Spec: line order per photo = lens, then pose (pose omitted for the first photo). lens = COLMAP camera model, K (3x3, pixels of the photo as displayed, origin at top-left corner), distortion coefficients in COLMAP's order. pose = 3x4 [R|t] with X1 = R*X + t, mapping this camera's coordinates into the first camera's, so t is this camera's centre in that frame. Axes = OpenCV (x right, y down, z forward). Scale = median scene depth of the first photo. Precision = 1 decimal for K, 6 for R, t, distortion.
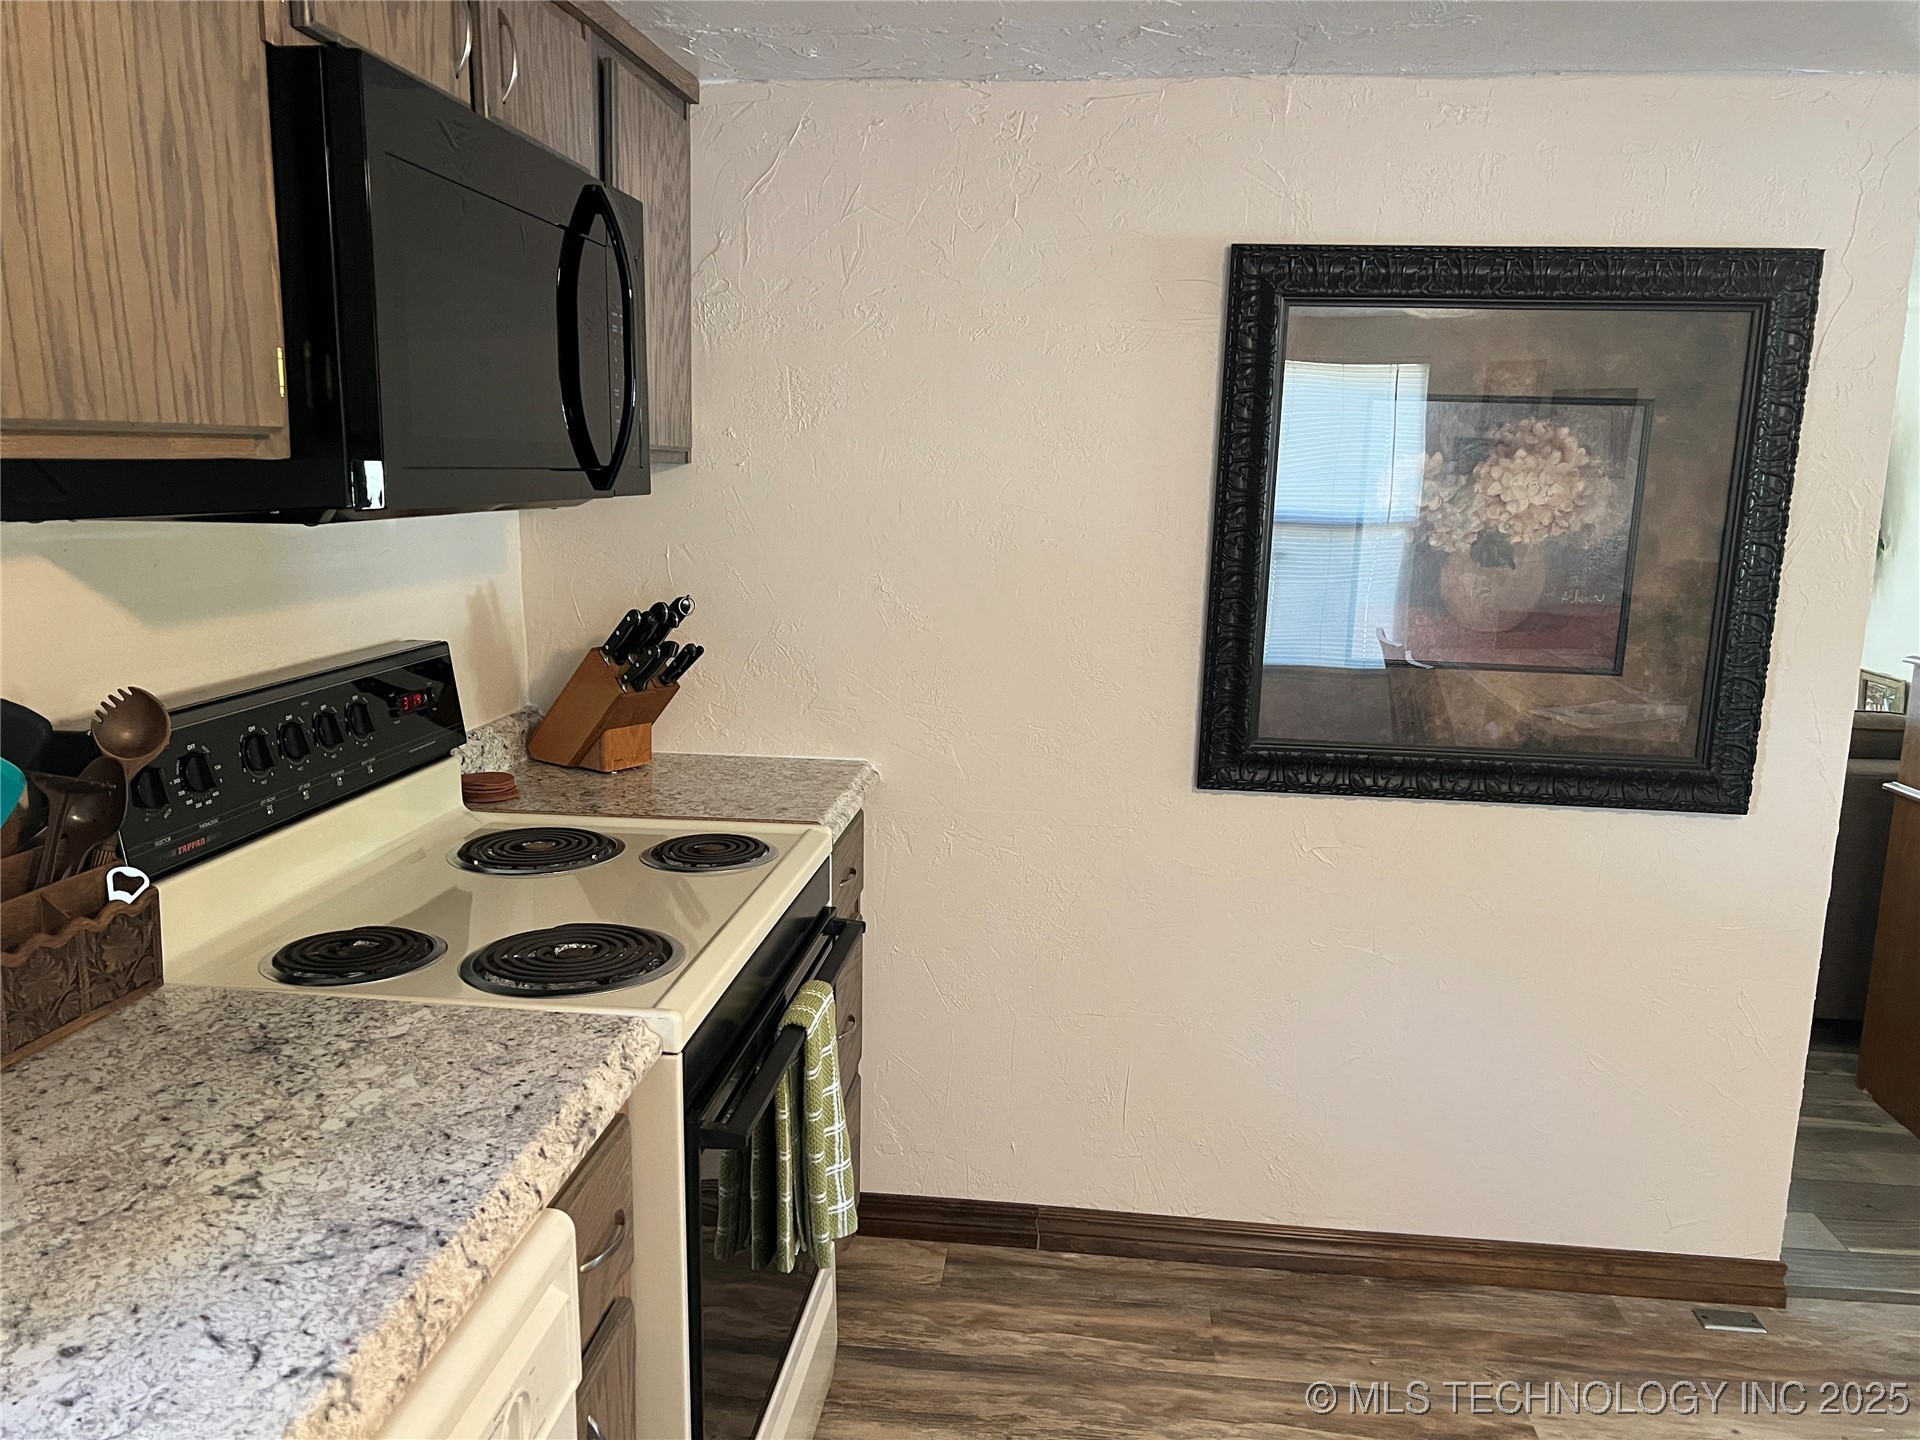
lens RADIAL K [[1444.7, 0, 954.6], [0, 1444.7, 729.7], [0, 0, 1]] dist [0.047290, -0.051113]
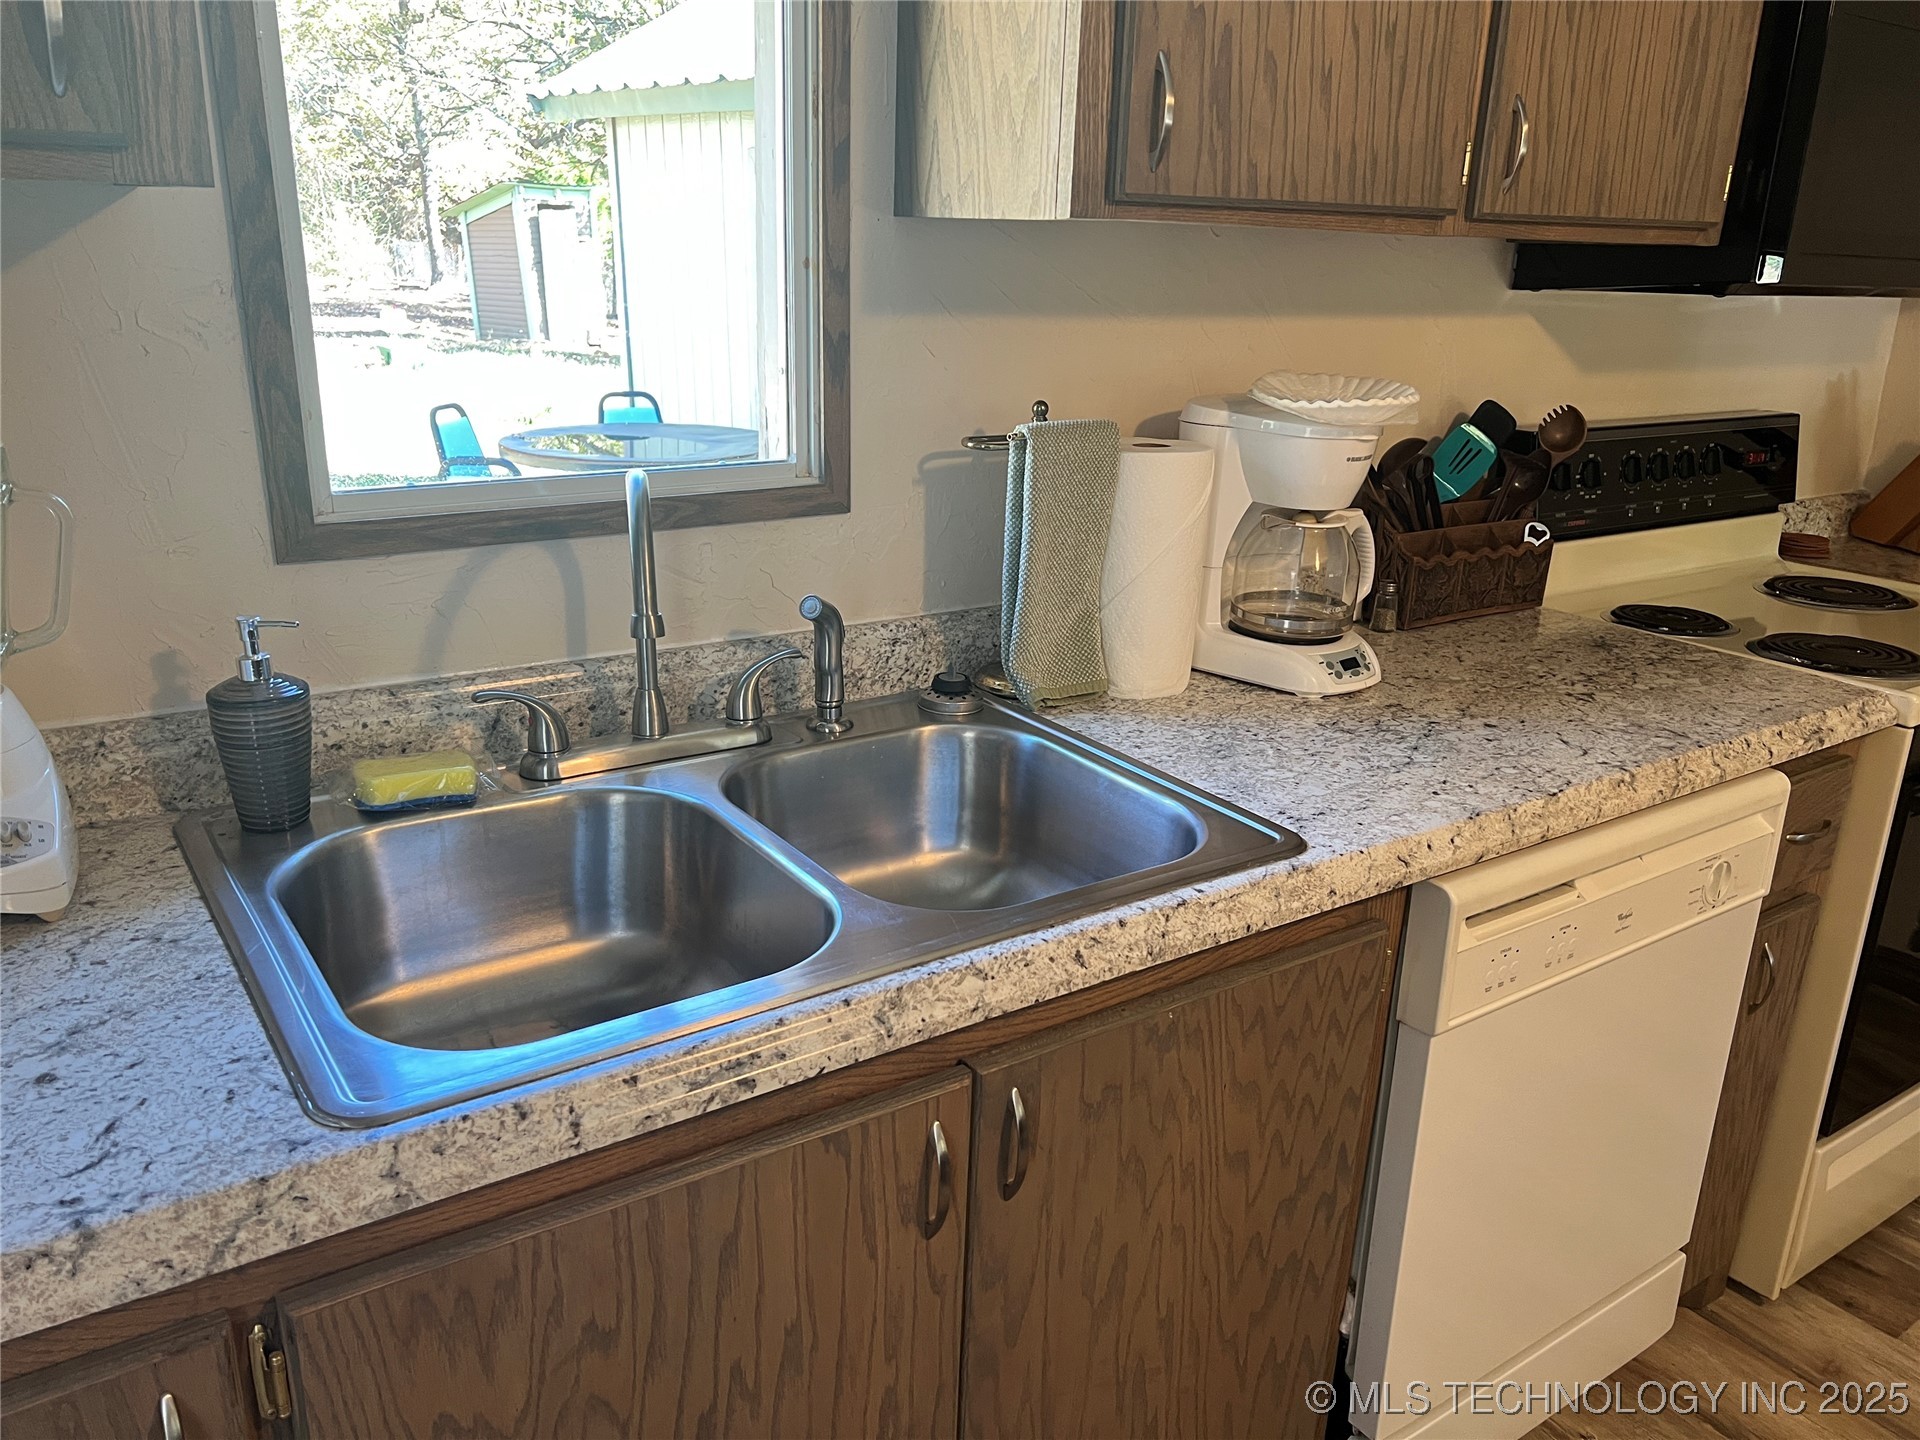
lens RADIAL K [[1444.7, 0, 954.6], [0, 1444.7, 729.7], [0, 0, 1]] dist [0.047290, -0.051113]
pose [[0.651938, 0.238387, -0.719825, 0.200216], [-0.154104, 0.971139, 0.182044, 0.129915], [0.742448, -0.007753, 0.669859, -0.519930]]
